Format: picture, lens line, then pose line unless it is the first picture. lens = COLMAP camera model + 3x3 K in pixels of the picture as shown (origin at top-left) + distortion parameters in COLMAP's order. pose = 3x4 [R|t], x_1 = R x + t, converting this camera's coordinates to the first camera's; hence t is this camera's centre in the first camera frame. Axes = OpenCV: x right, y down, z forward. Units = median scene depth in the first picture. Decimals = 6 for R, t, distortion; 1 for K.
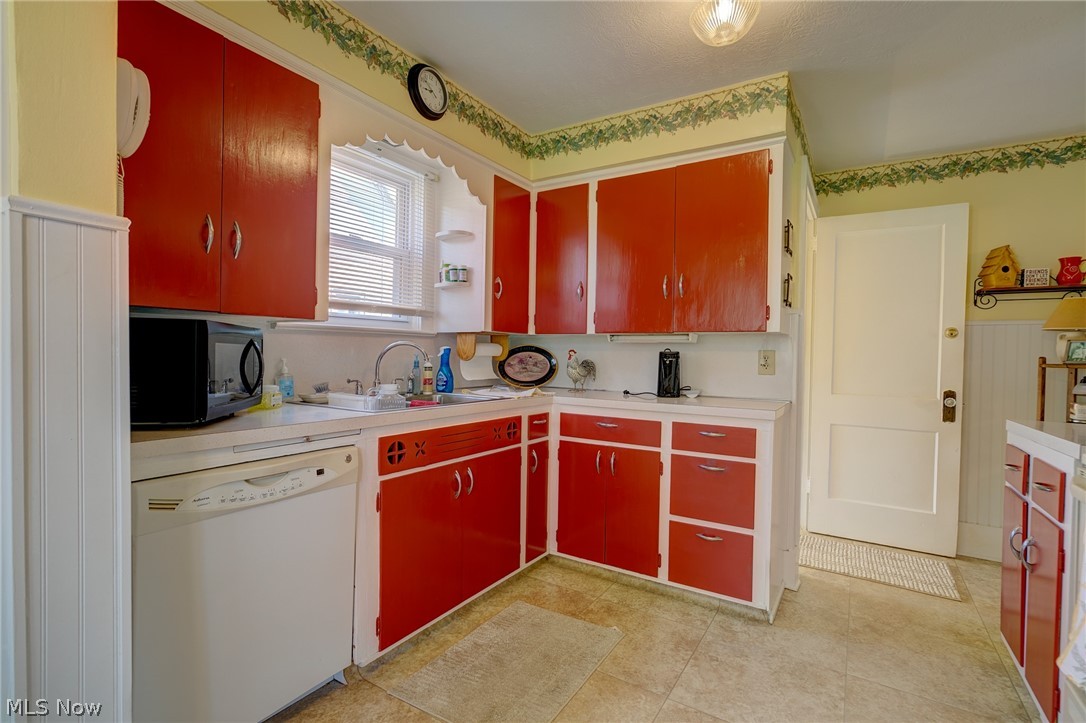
lens RADIAL K [[507.6, 0, 542.2], [0, 507.6, 359.9], [0, 0, 1]] dist [-0.018441, 0.006950]
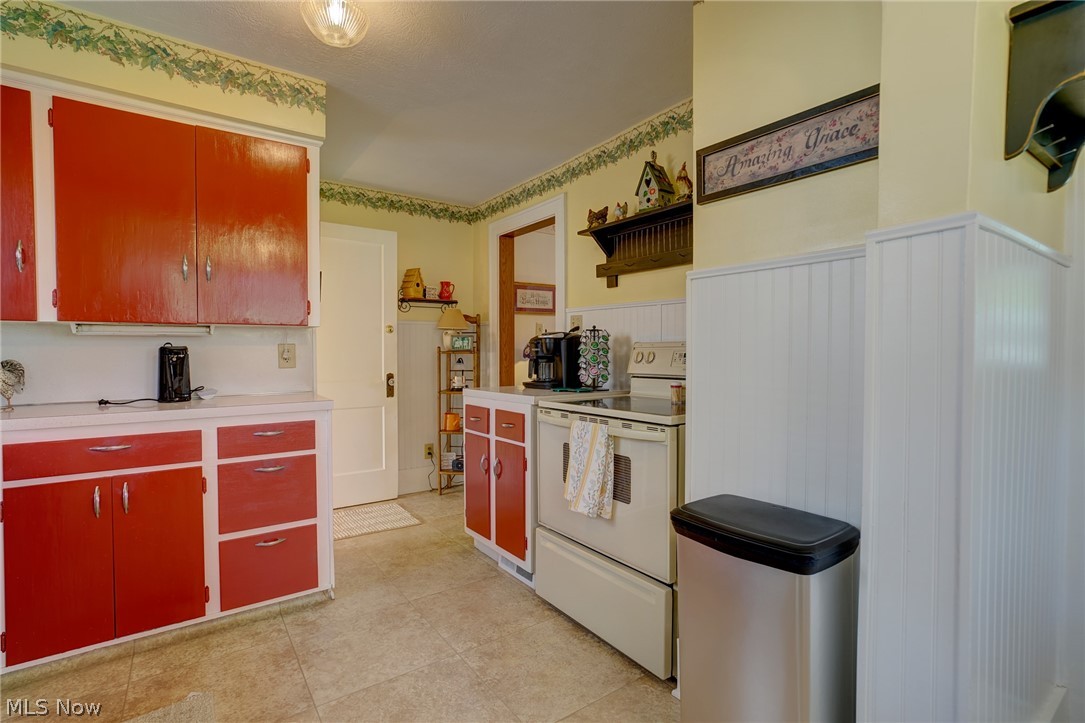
lens RADIAL K [[507.1, 0, 543.4], [0, 507.1, 359.6], [0, 0, 1]] dist [-0.018441, 0.006950]
pose [[0.369634, -0.036369, 0.928465, -0.314169], [0.020964, 0.999306, 0.030798, -0.007912], [-0.928941, 0.008081, 0.370140, 0.161841]]
